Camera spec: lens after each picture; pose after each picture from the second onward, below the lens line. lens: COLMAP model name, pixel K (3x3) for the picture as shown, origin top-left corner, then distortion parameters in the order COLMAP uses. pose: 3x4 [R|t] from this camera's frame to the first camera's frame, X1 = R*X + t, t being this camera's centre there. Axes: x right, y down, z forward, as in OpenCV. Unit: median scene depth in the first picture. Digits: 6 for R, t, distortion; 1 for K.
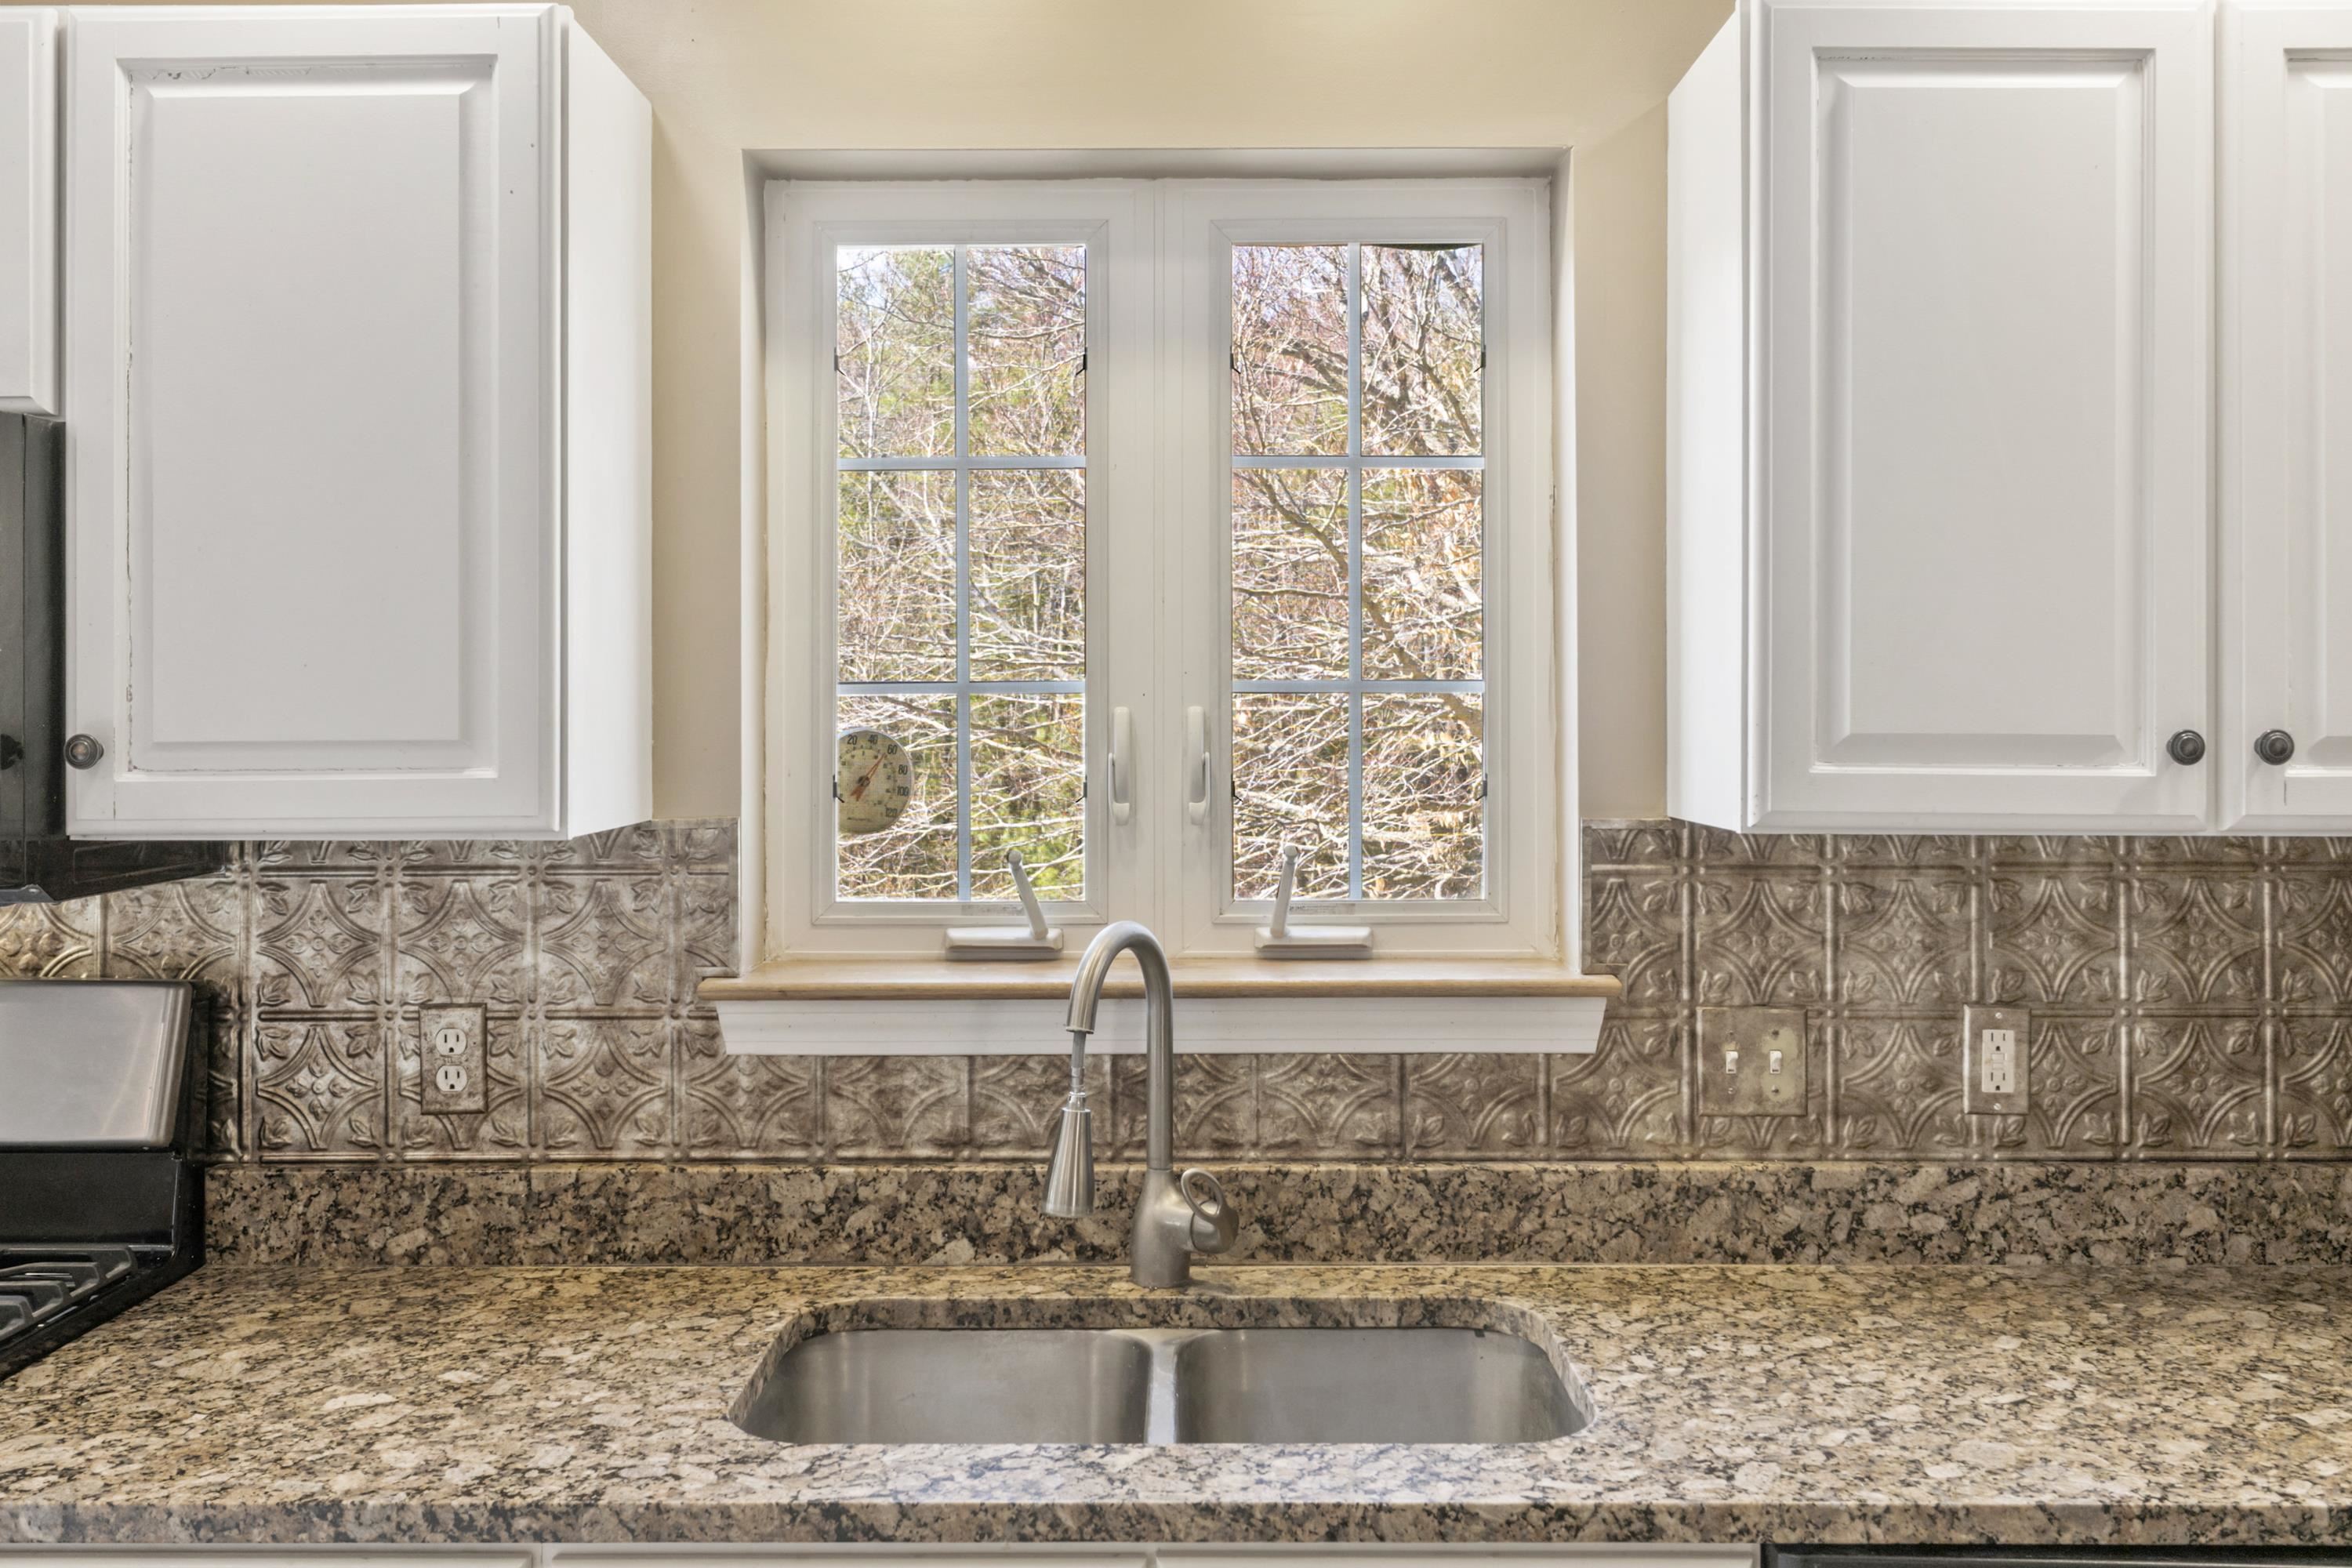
lens RADIAL K [[2028.6, 0, 1185.1], [0, 2028.6, 685.7], [0, 0, 1]] dist [0.003537, 0.006292]
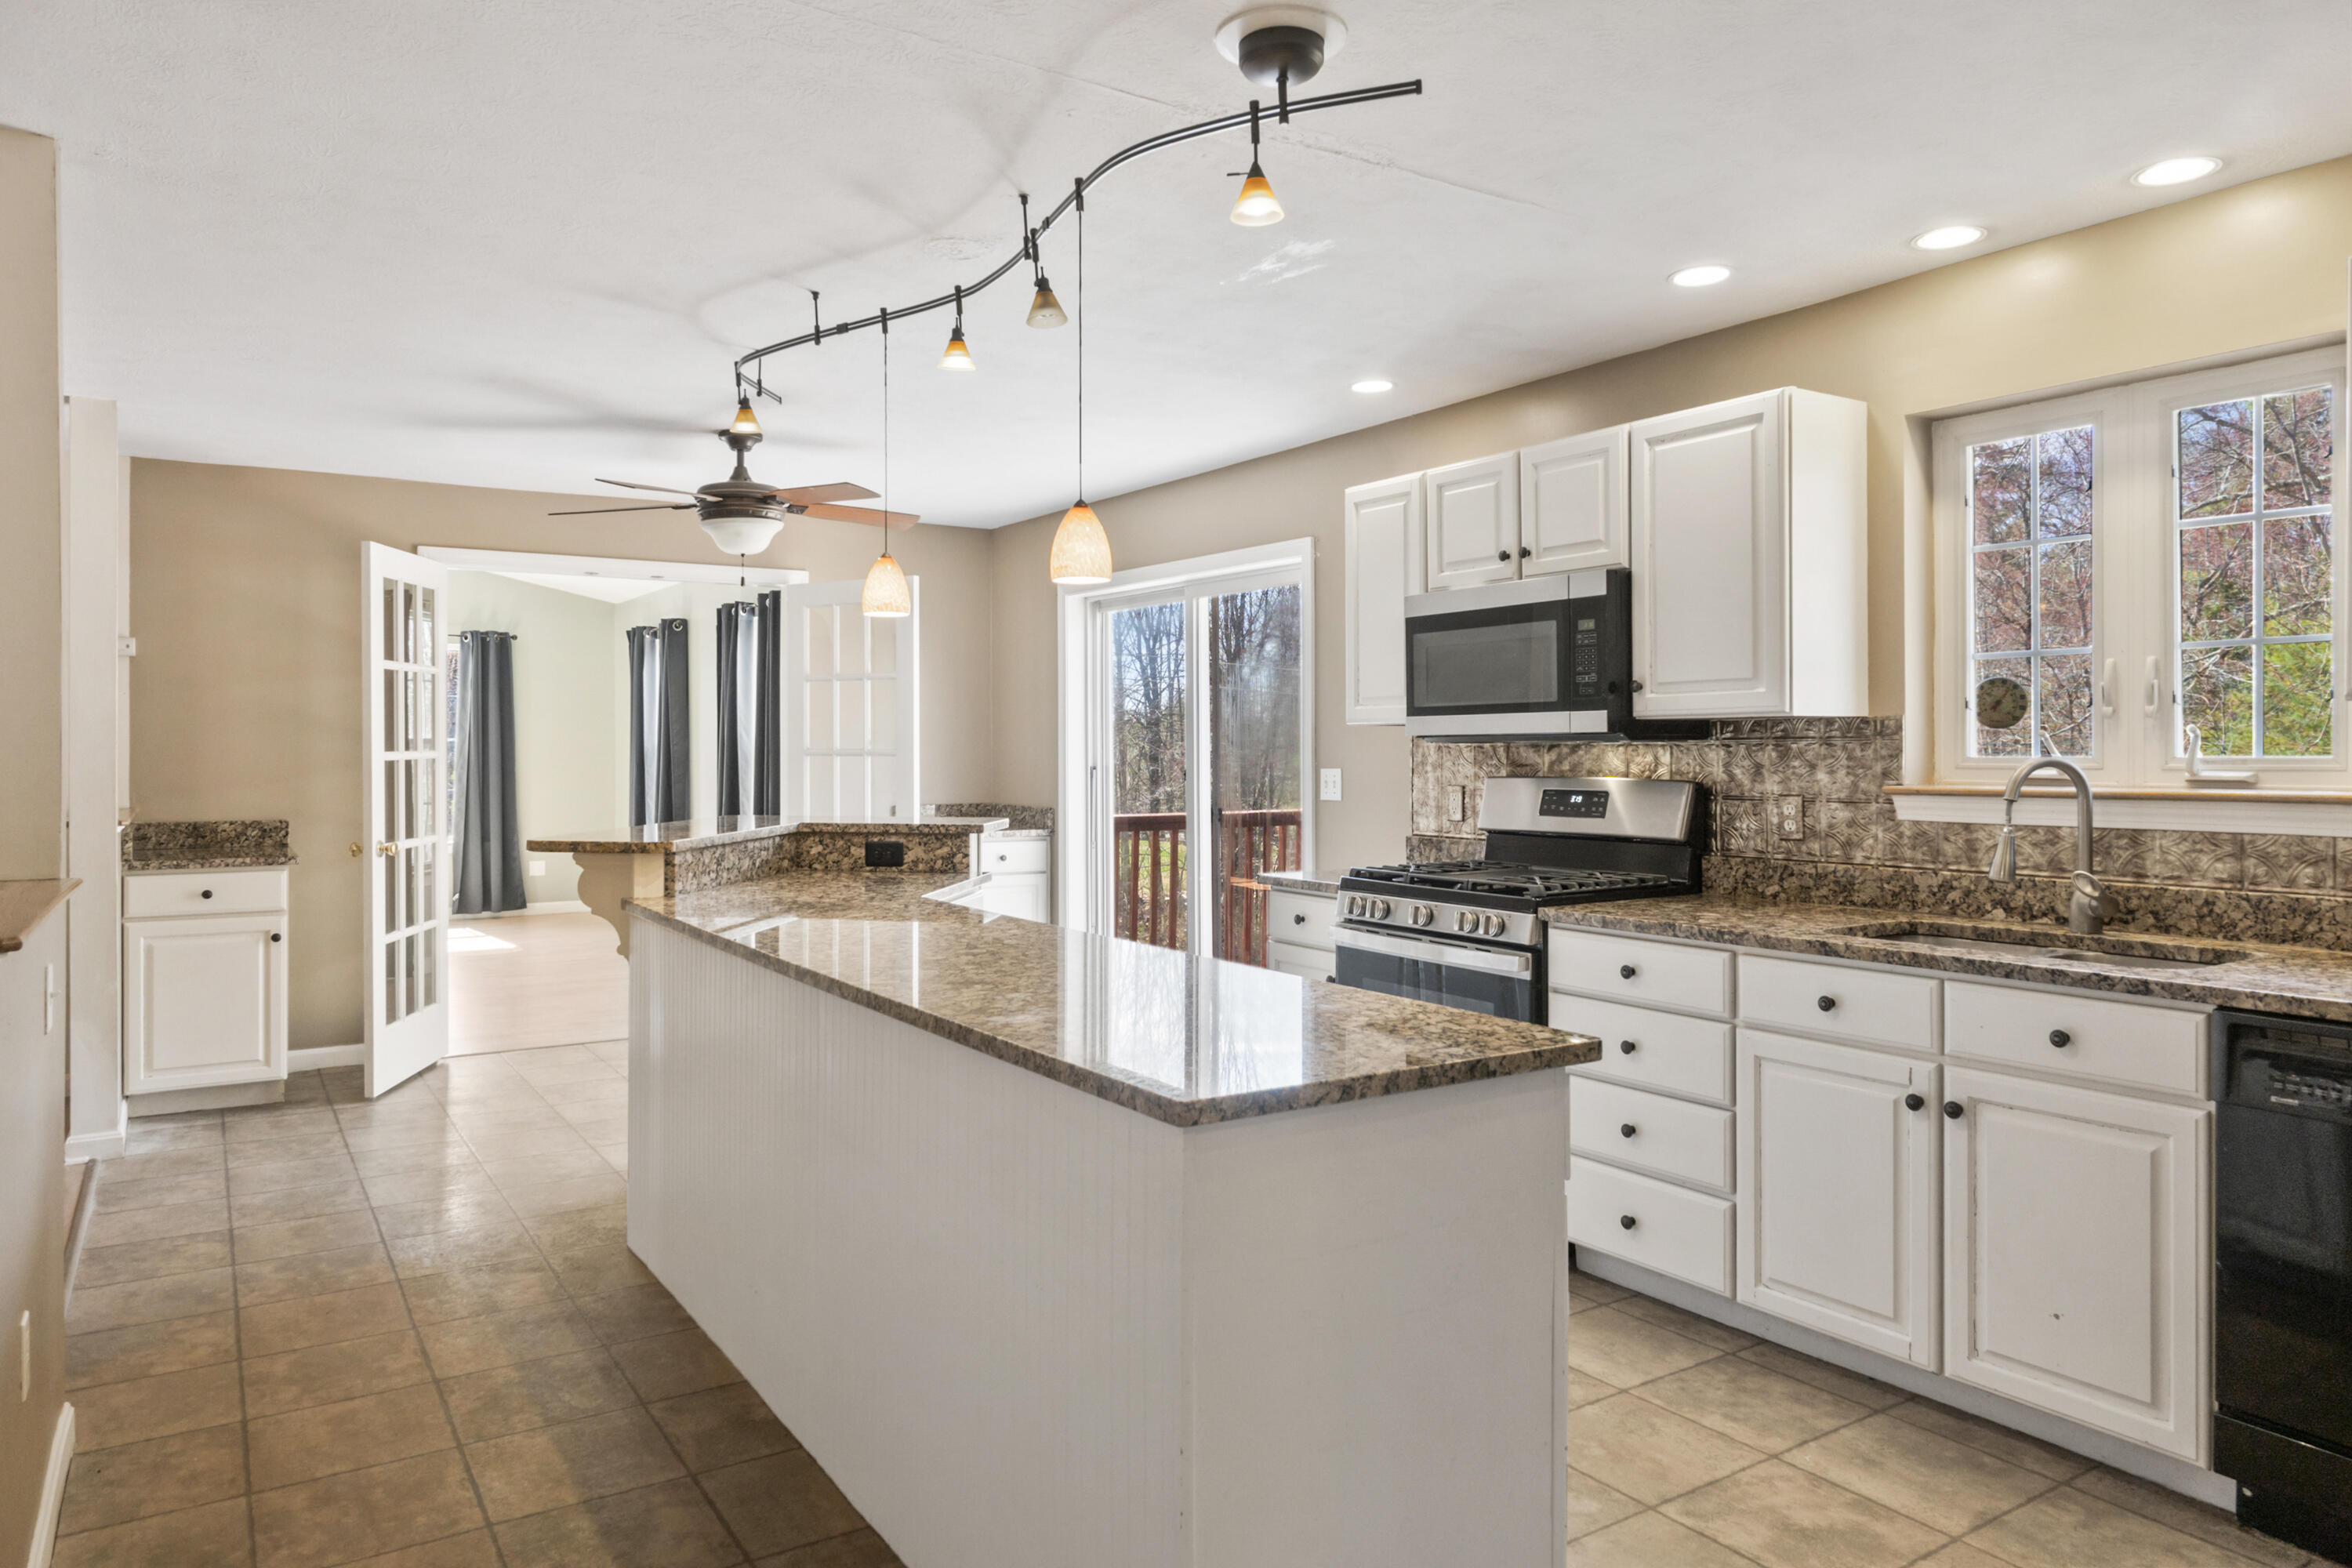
lens RADIAL K [[1629.7, 0, 1177.9], [0, 1629.7, 765.0], [0, 0, 1]] dist [0.002070, 0.002570]
pose [[0.564949, 0.002877, -0.825121, 0.817239], [0.012425, 0.999851, 0.011994, 0.089514], [0.825032, -0.017028, 0.564829, -0.682890]]
